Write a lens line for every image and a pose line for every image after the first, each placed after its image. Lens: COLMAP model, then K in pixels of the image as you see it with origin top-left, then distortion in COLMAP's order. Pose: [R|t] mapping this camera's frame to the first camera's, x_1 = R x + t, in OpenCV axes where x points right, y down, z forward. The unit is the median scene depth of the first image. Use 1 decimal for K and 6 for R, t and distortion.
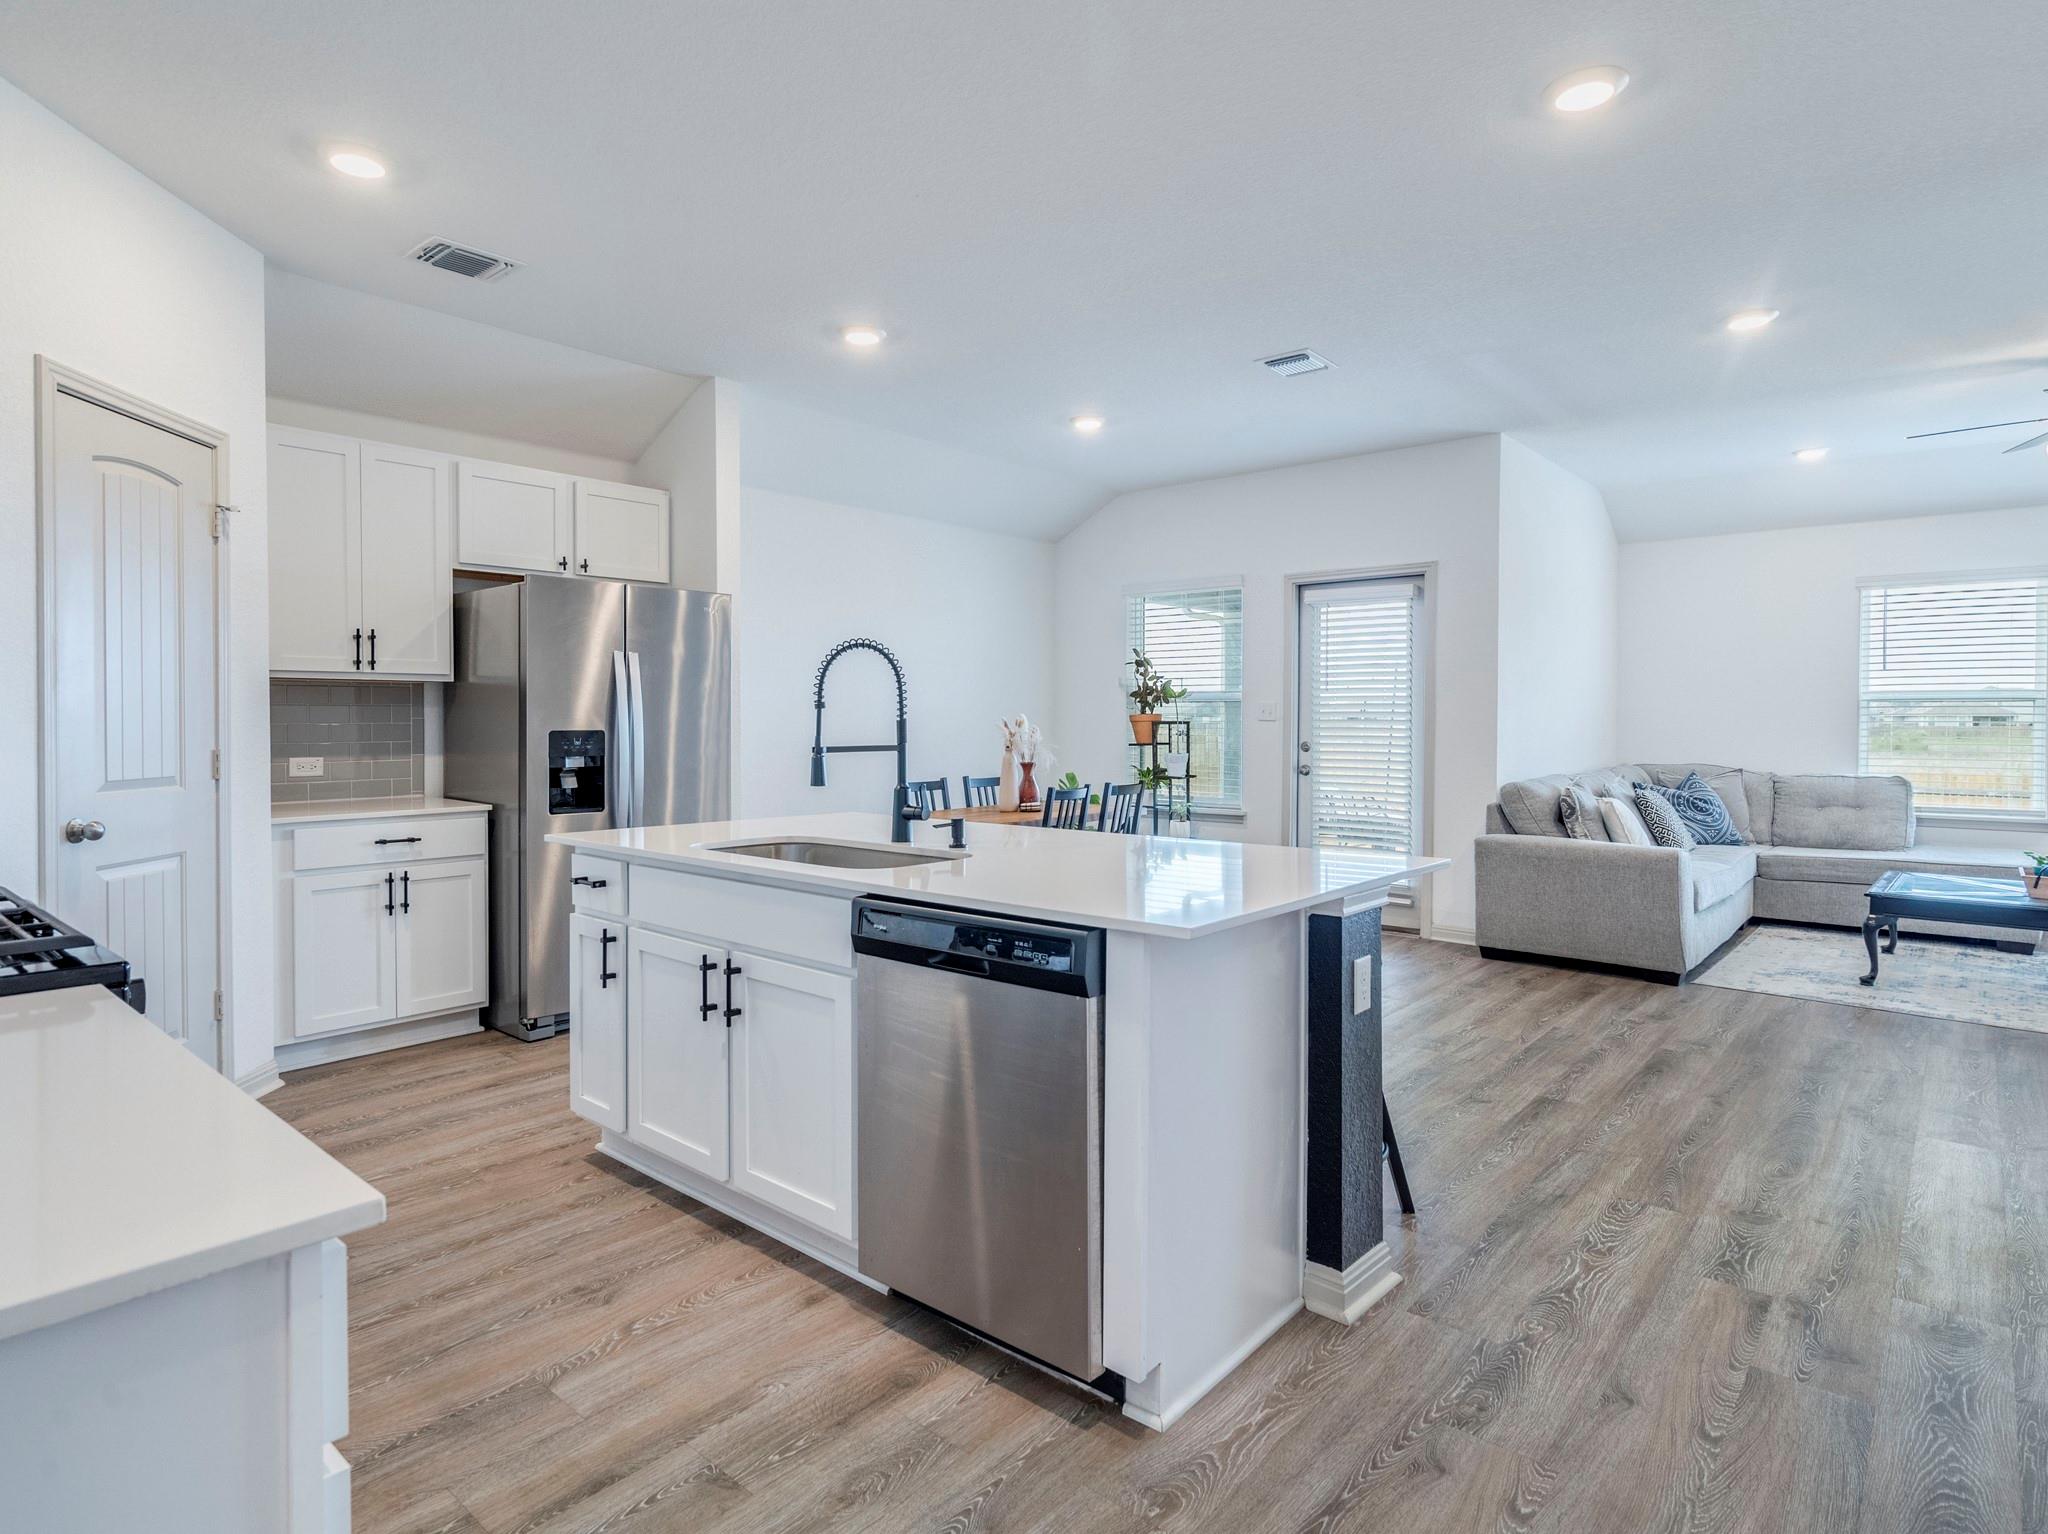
lens RADIAL K [[1114.9, 0, 1014.0], [0, 1114.9, 737.3], [0, 0, 1]] dist [-0.003801, -0.000610]
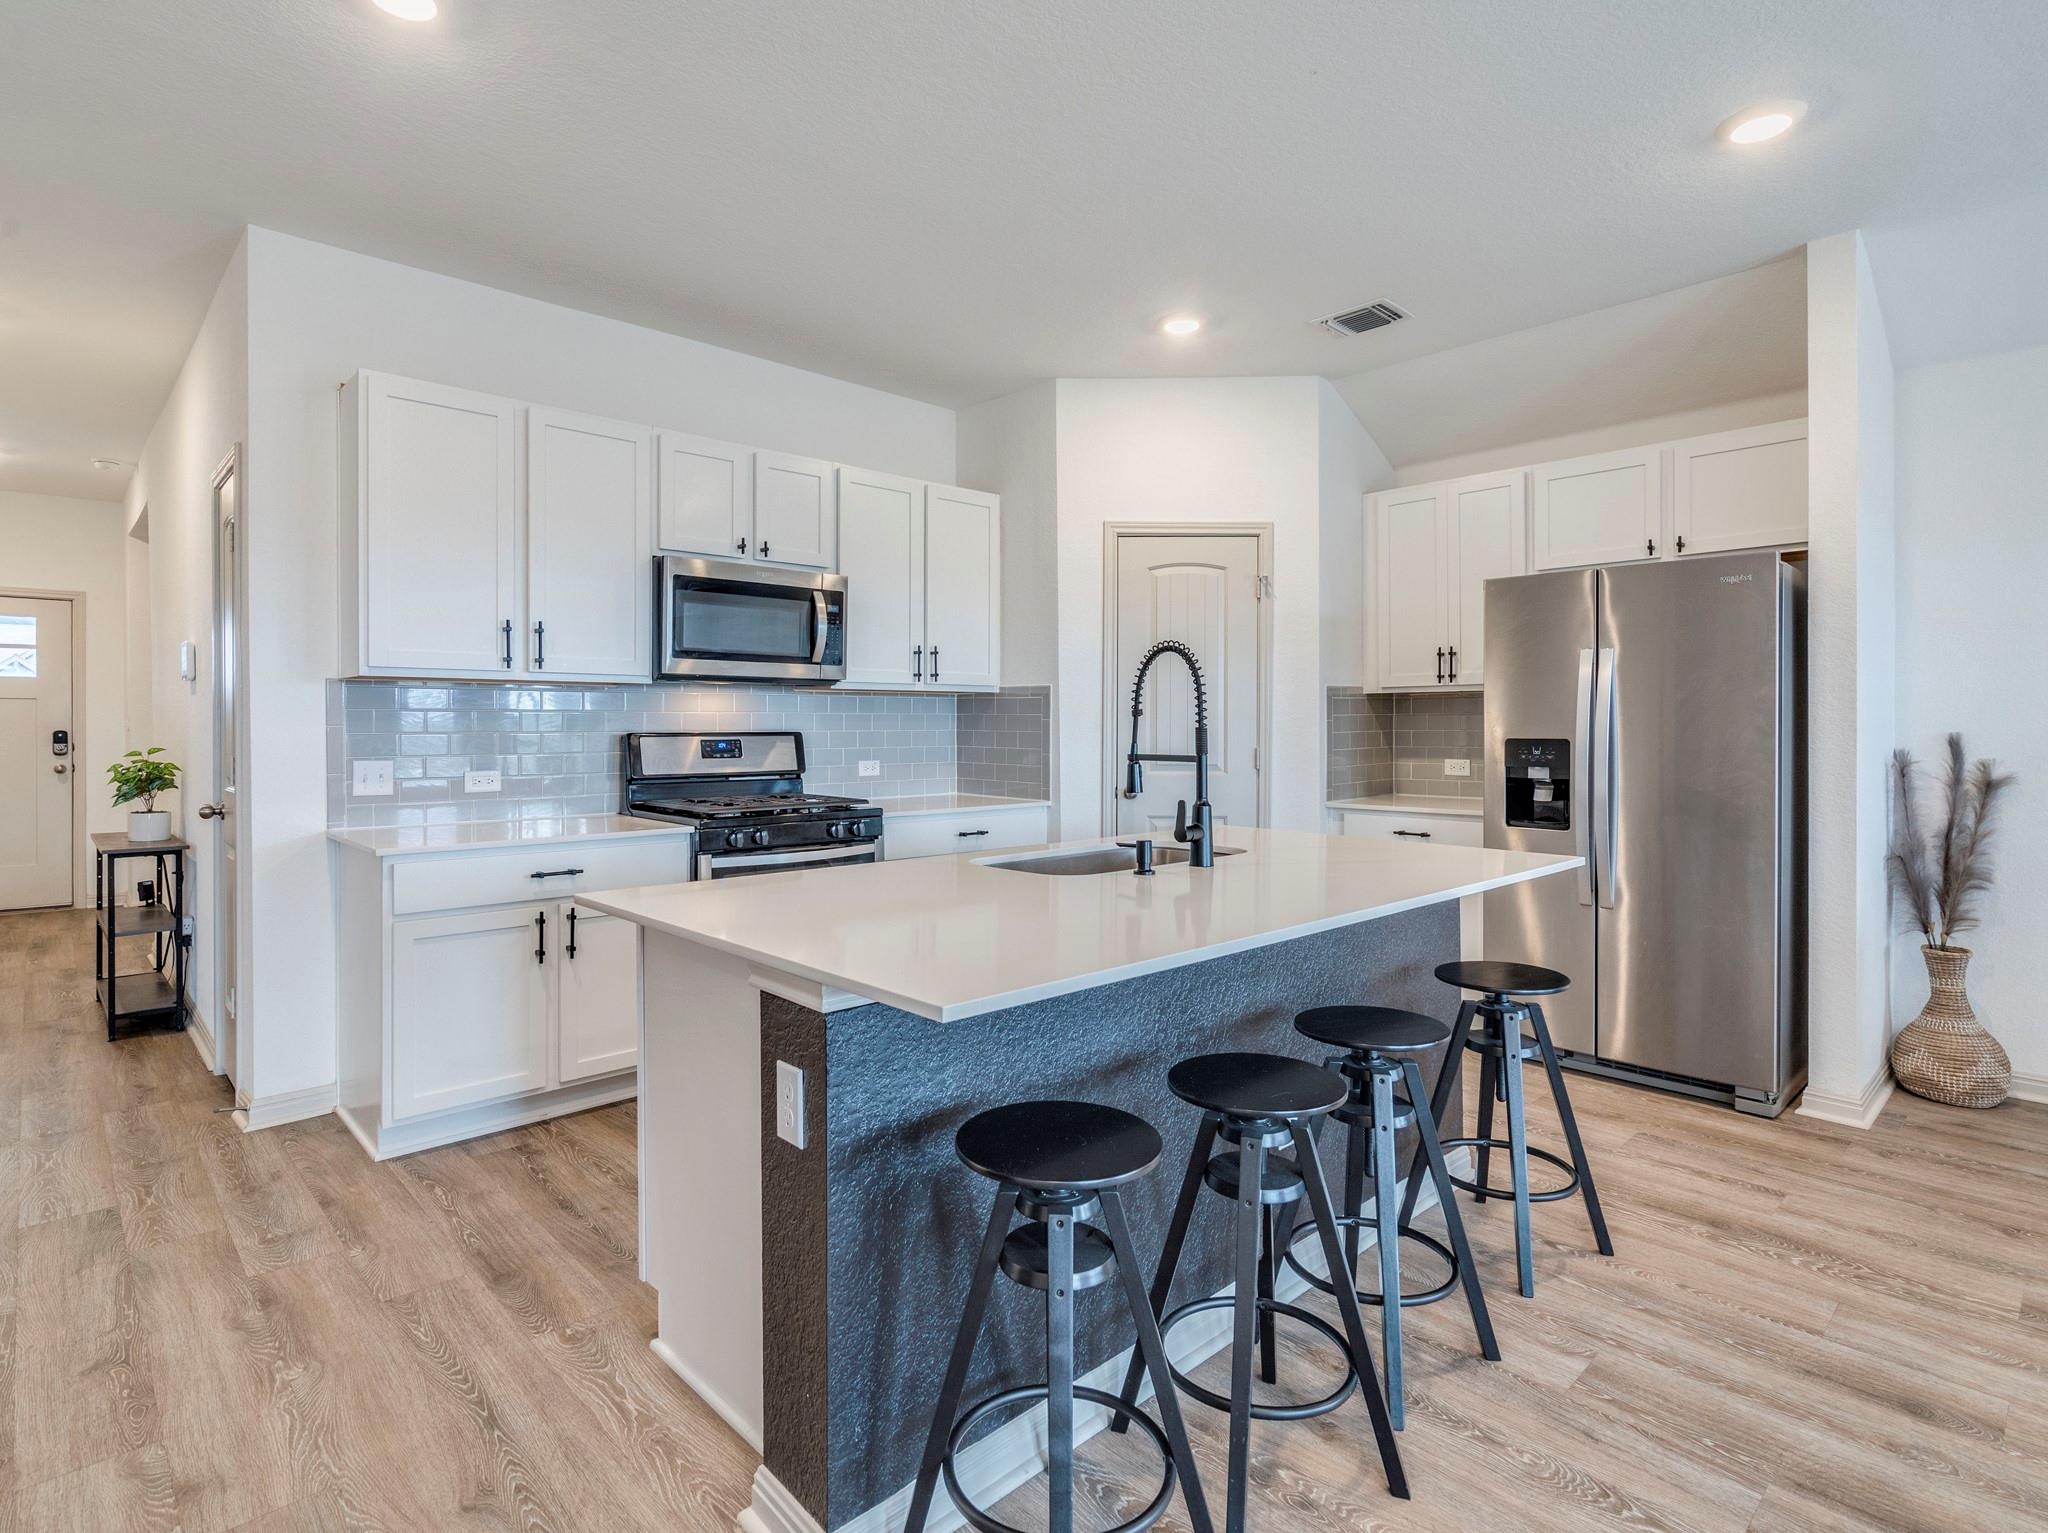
lens RADIAL K [[1056.6, 0, 1006.8], [0, 1056.6, 734.3], [0, 0, 1]] dist [-0.002652, 0.000216]
pose [[-0.109260, 0.007166, -0.993987, 0.512229], [-0.015516, 0.999840, 0.008914, -0.010498], [0.993892, 0.016397, -0.109131, 0.644296]]
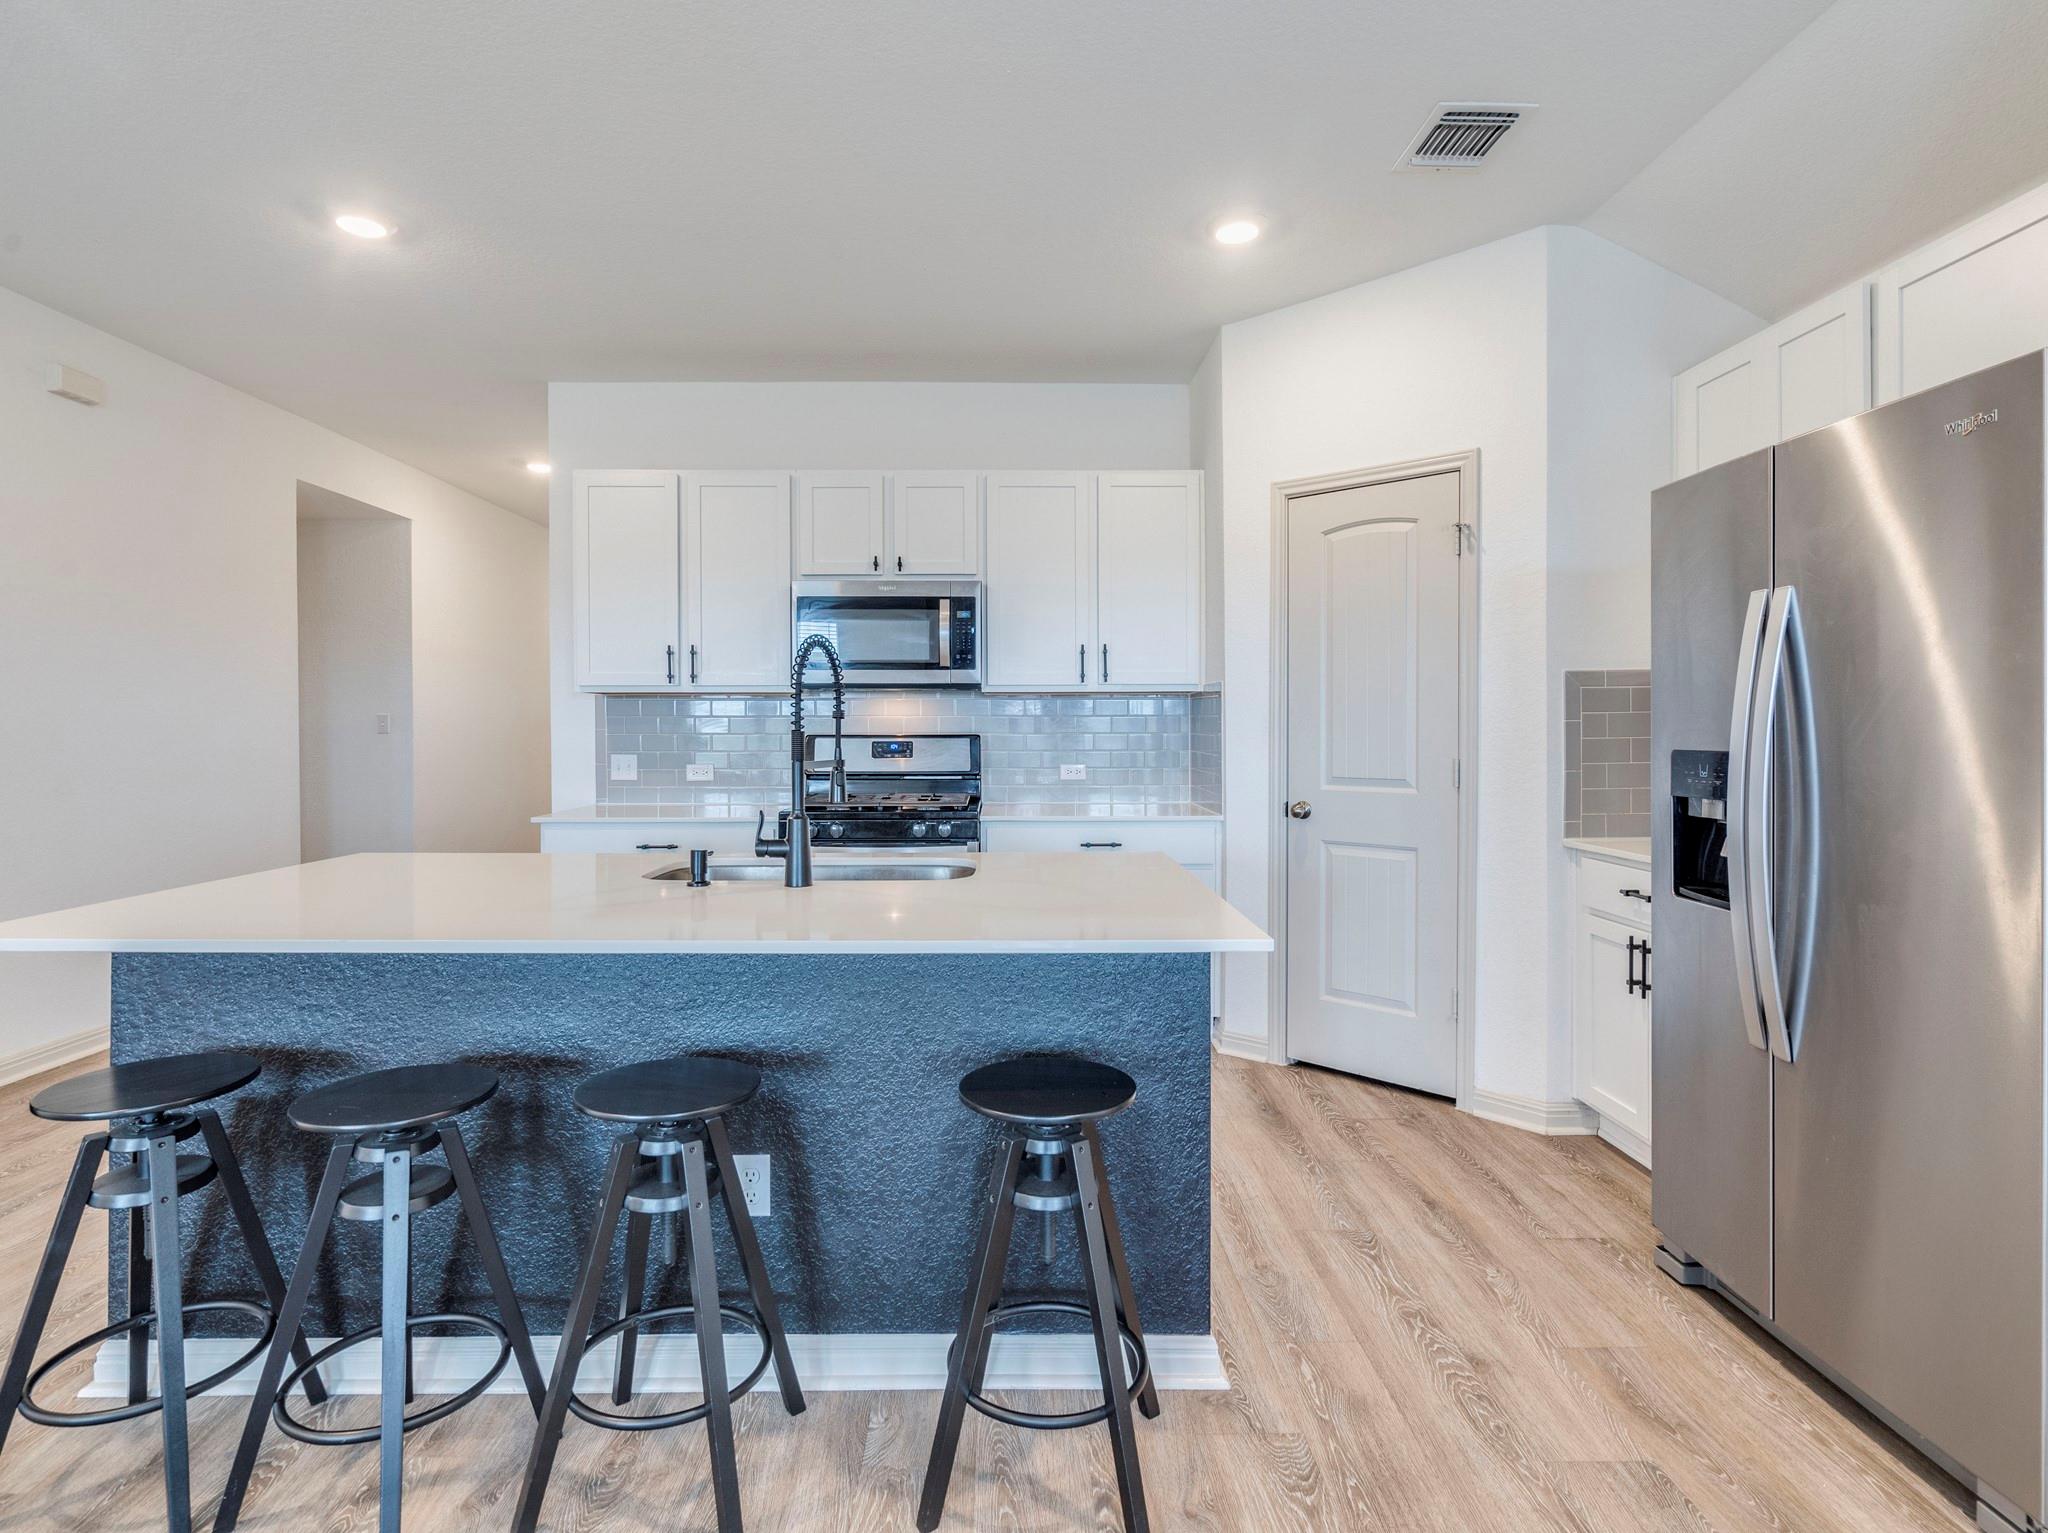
lens RADIAL K [[1013.9, 0, 1031.1], [0, 1013.9, 741.5], [0, 0, 1]] dist [-0.003833, -0.000277]
pose [[-0.738621, 0.006531, -0.674090, 0.172835], [-0.011328, 0.999692, 0.022099, -0.016398], [0.674026, 0.023959, -0.738319, 1.116346]]
